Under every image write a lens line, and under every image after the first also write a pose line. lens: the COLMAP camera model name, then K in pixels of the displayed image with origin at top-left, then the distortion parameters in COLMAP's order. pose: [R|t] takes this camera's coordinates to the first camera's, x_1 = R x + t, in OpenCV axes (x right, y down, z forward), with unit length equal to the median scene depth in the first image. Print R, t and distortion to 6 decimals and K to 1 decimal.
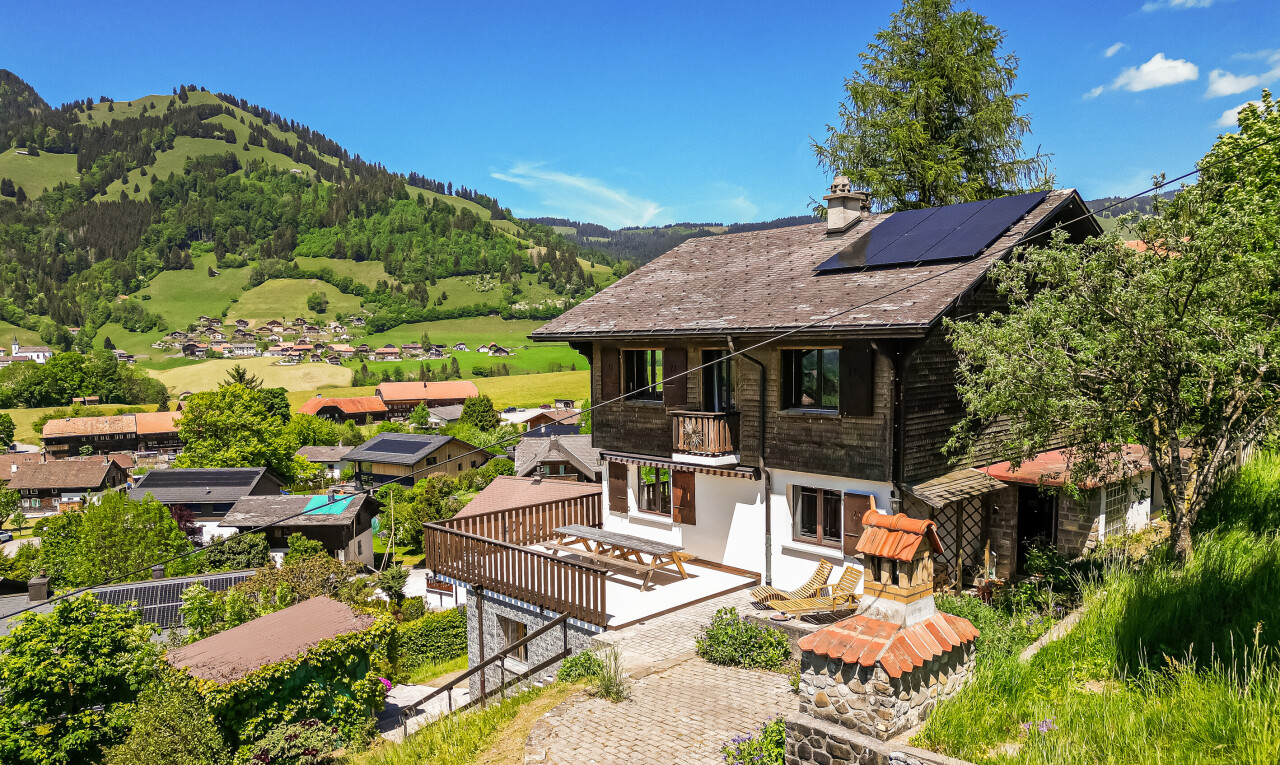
lens RADIAL K [[889.0, 0, 636.6], [0, 889.0, 415.8], [0, 0, 1]] dist [0.086640, -0.090751]
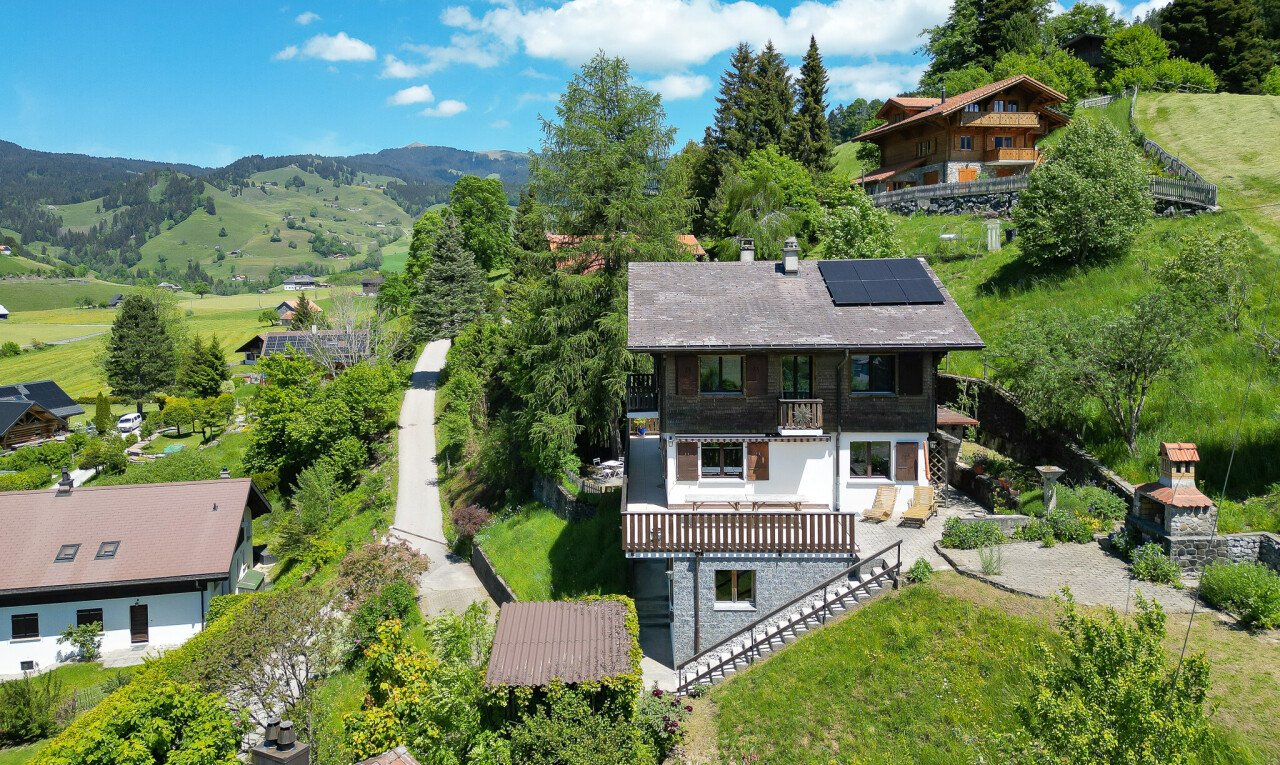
lens RADIAL K [[922.8, 0, 601.5], [0, 922.8, 300.6], [0, 0, 1]] dist [0.046909, -0.000199]
pose [[0.706807, -0.008840, 0.707351, -0.103064], [0.057809, 0.997299, -0.045301, -0.009671], [-0.705040, 0.072910, 0.705409, 0.012488]]
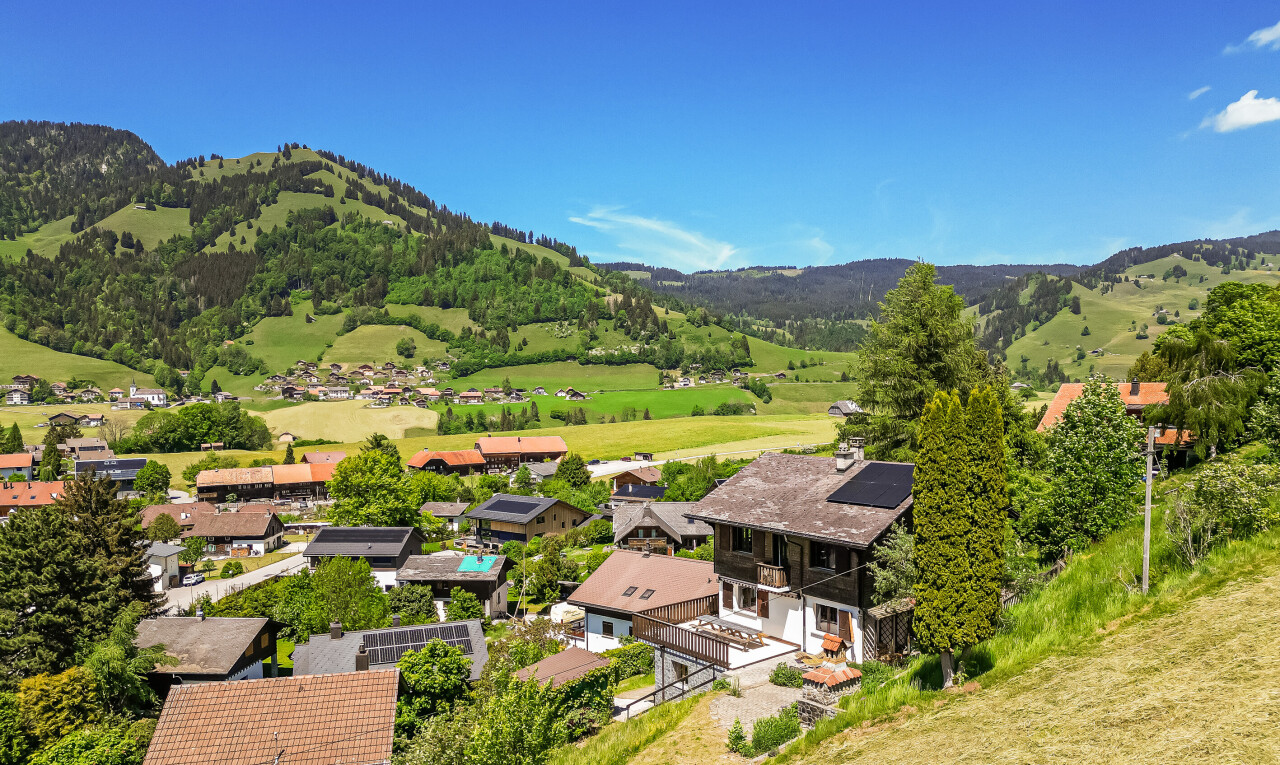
lens RADIAL K [[889.0, 0, 636.6], [0, 889.0, 415.8], [0, 0, 1]] dist [0.086640, -0.090751]
pose [[0.996756, 0.009855, -0.079882, -0.006566], [-0.013369, 0.998961, -0.043576, -0.021433], [0.079370, 0.044503, 0.995851, -0.092917]]
